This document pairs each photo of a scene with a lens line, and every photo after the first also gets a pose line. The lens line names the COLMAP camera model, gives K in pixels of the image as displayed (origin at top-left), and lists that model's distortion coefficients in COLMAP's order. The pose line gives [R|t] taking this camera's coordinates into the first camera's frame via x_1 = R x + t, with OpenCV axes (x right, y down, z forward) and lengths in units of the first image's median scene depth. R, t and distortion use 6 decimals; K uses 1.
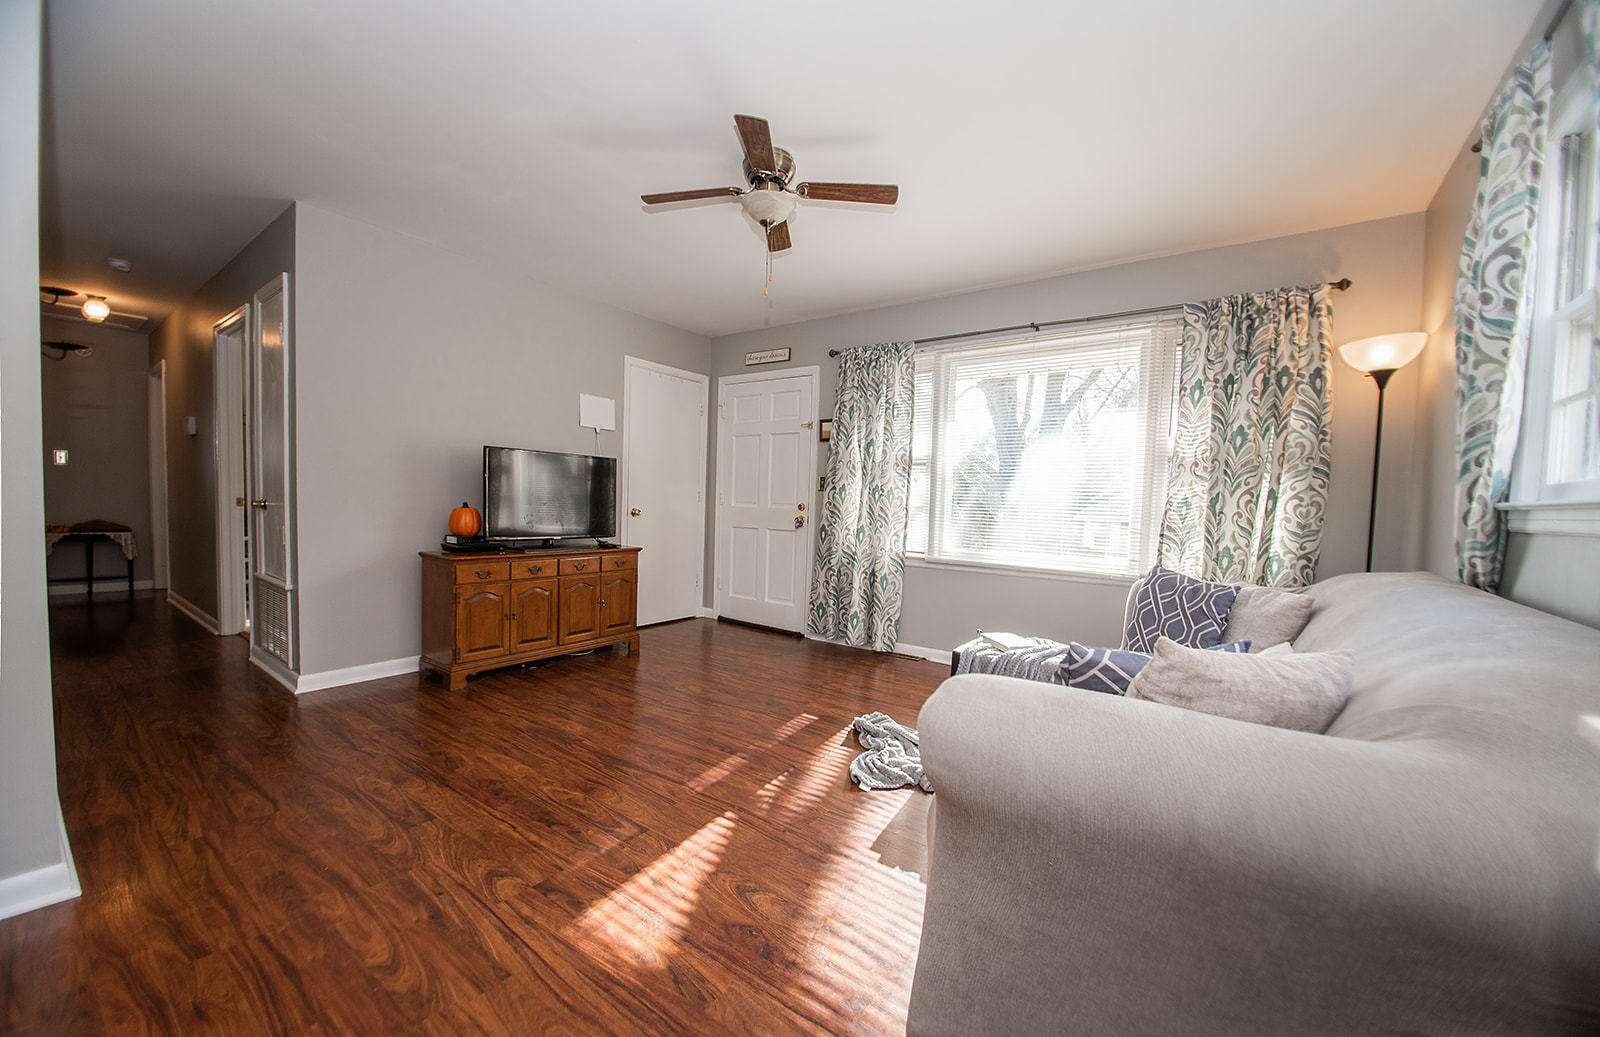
lens RADIAL K [[610.2, 0, 811.9], [0, 610.2, 533.4], [0, 0, 1]] dist [-0.009682, -0.004426]
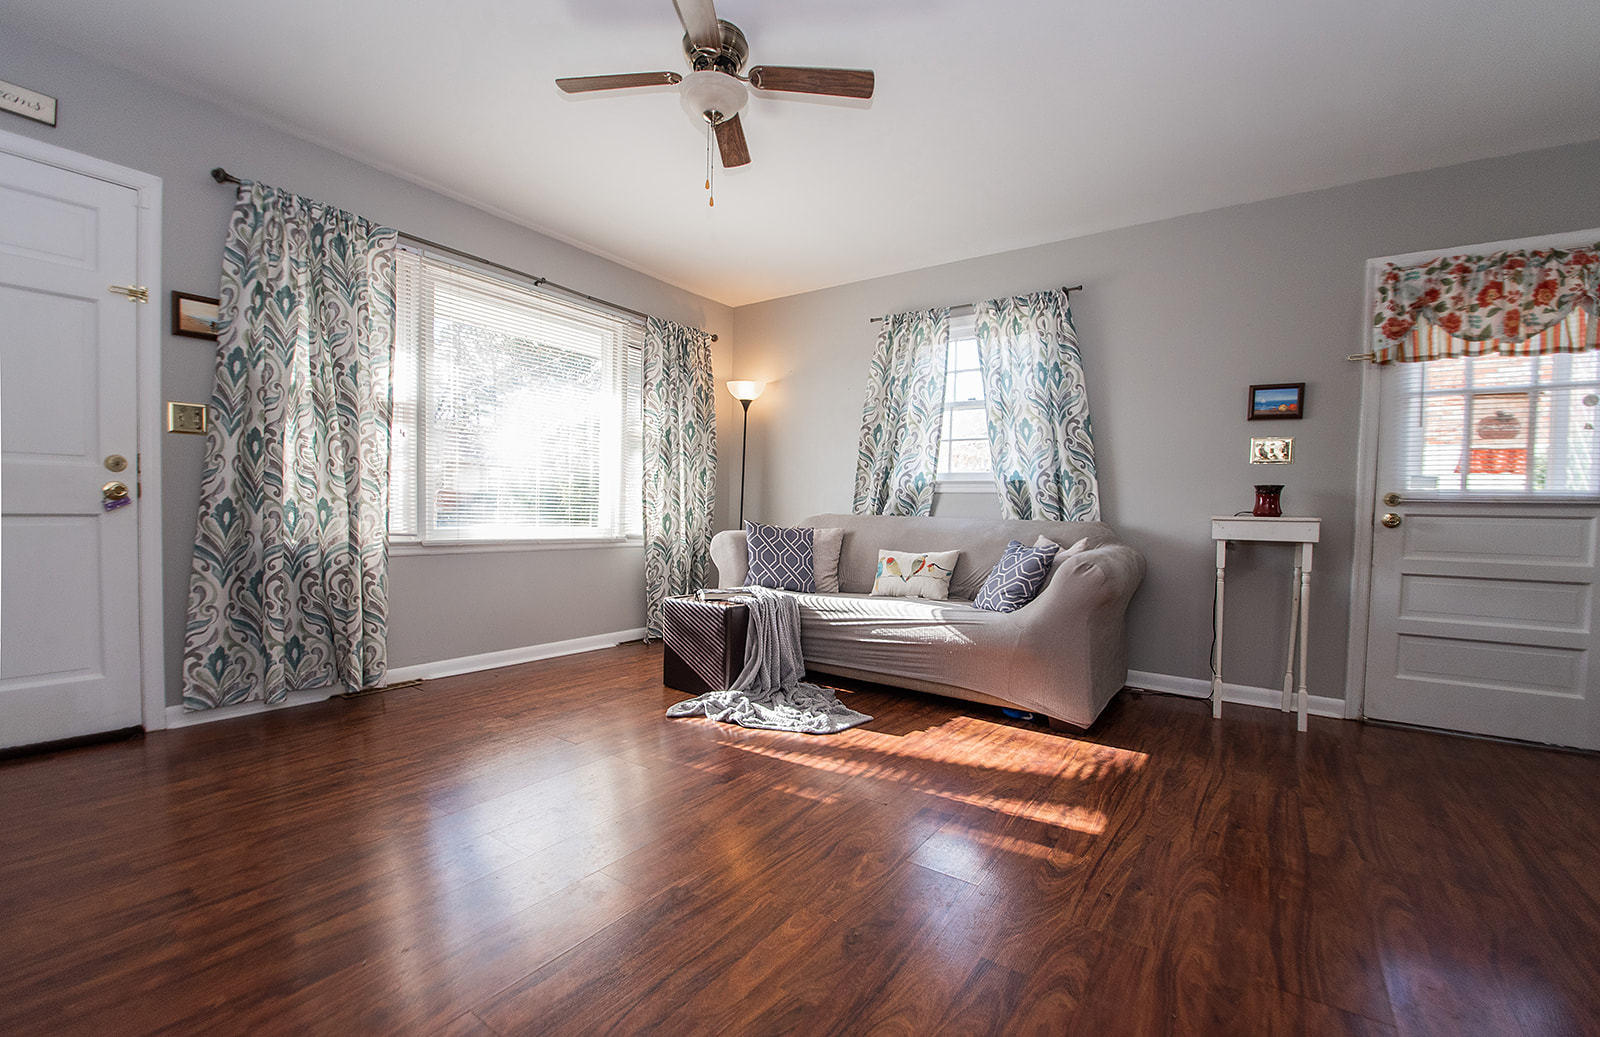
lens RADIAL K [[660.8, 0, 786.8], [0, 660.8, 534.4], [0, 0, 1]] dist [-0.015383, -0.002111]
pose [[0.008419, -0.067129, 0.997709, -0.747220], [0.027269, 0.997389, 0.066877, -0.011500], [-0.999593, 0.026644, 0.010227, 0.696873]]
